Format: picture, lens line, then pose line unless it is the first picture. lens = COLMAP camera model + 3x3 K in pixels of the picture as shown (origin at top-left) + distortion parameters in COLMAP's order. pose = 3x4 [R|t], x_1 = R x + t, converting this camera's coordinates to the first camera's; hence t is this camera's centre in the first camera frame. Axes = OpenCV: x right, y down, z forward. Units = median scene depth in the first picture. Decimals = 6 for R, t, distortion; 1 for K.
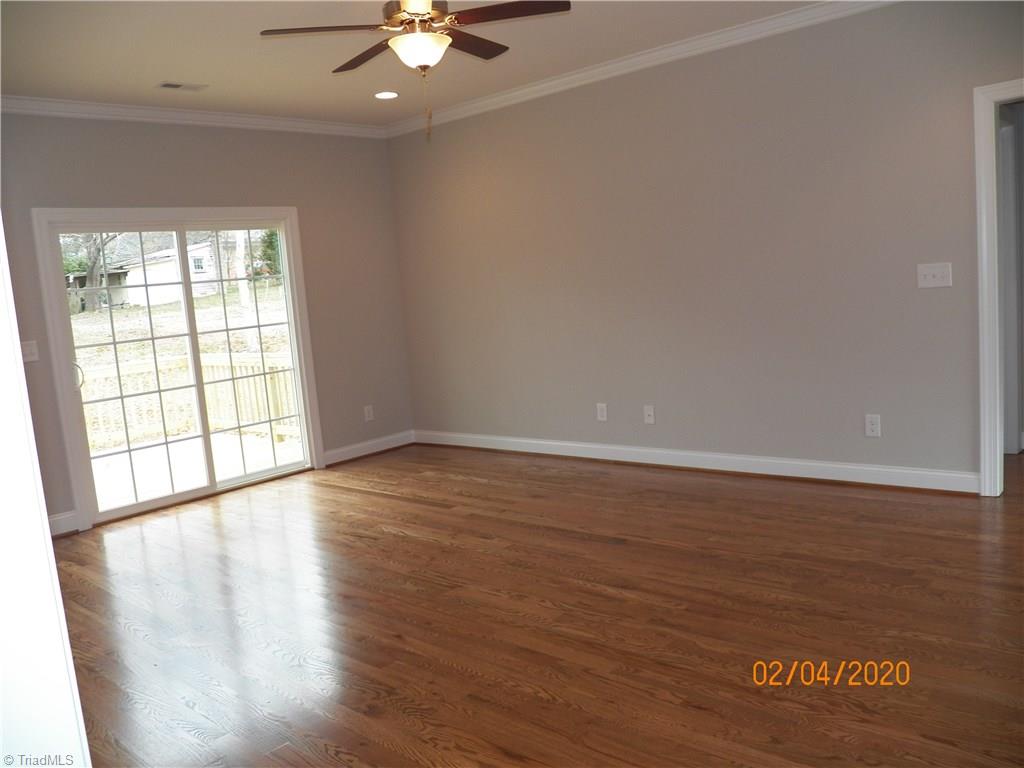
lens RADIAL K [[835.0, 0, 511.0], [0, 835.0, 389.9], [0, 0, 1]] dist [-0.134109, 0.087504]
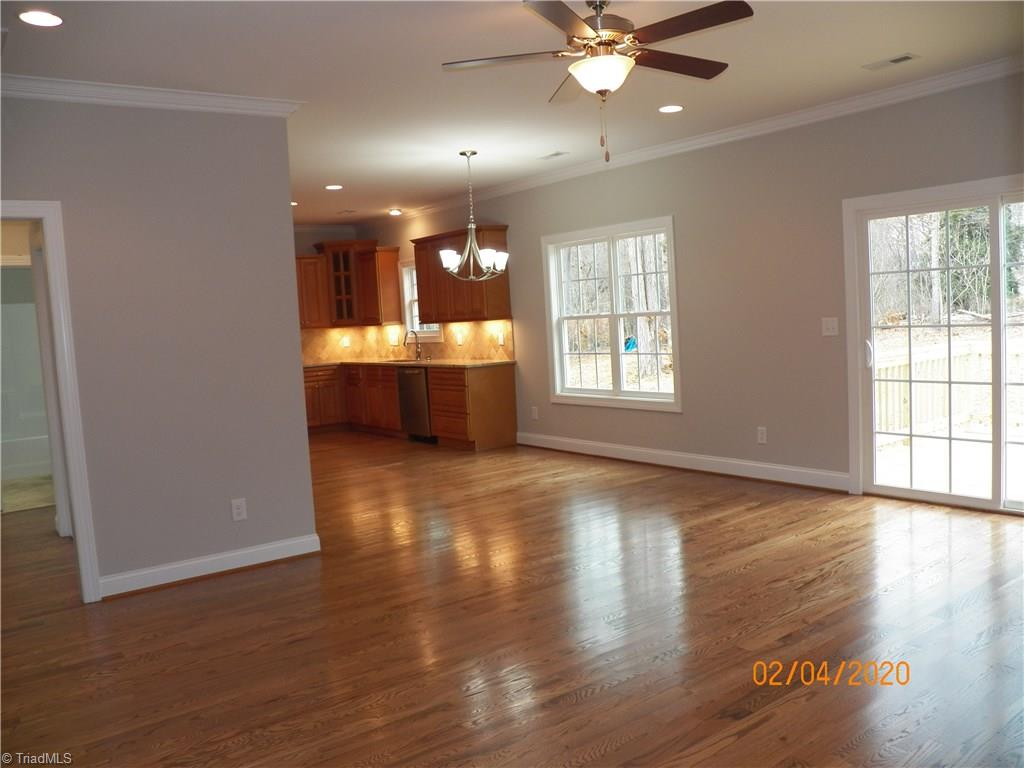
lens RADIAL K [[835.0, 0, 511.0], [0, 835.0, 389.9], [0, 0, 1]] dist [-0.134109, 0.087504]
pose [[-0.186833, 0.181375, -0.965503, 0.762536], [-0.053000, 0.979516, 0.194264, -0.196564], [0.980961, 0.087467, -0.173393, 0.921985]]
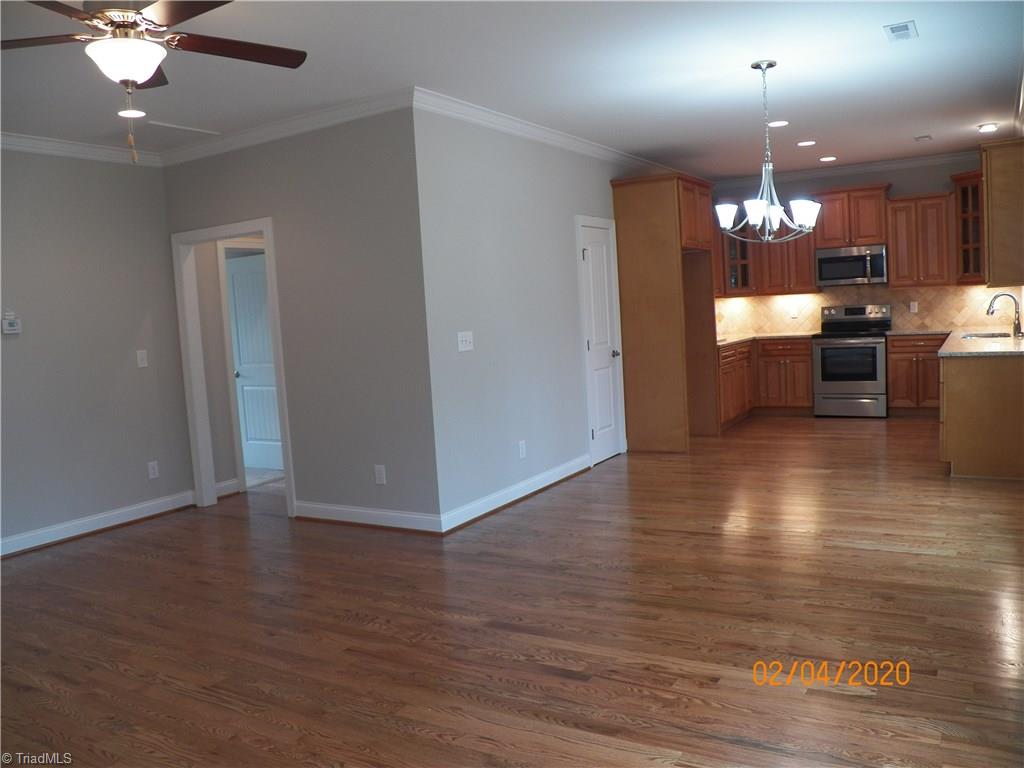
lens RADIAL K [[835.0, 0, 511.0], [0, 835.0, 389.9], [0, 0, 1]] dist [-0.134109, 0.087504]
pose [[-0.970527, 0.161418, -0.178943, -0.243928], [0.116570, 0.964331, 0.237649, -0.203940], [0.210921, 0.209785, -0.954726, 1.633375]]
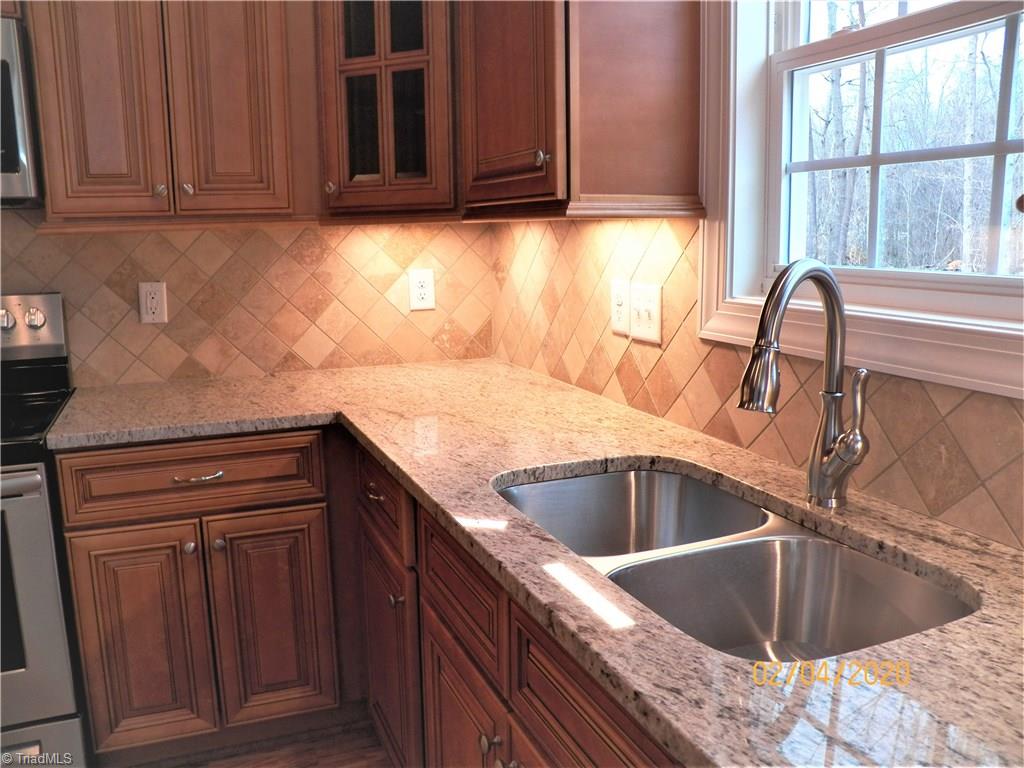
lens RADIAL K [[835.0, 0, 511.0], [0, 835.0, 389.9], [0, 0, 1]] dist [-0.134109, 0.087504]
pose [[-0.429873, 0.253536, -0.866561, -1.303366], [-0.067781, 0.947995, 0.310985, 0.084912], [0.900341, 0.192421, -0.390332, 0.212926]]
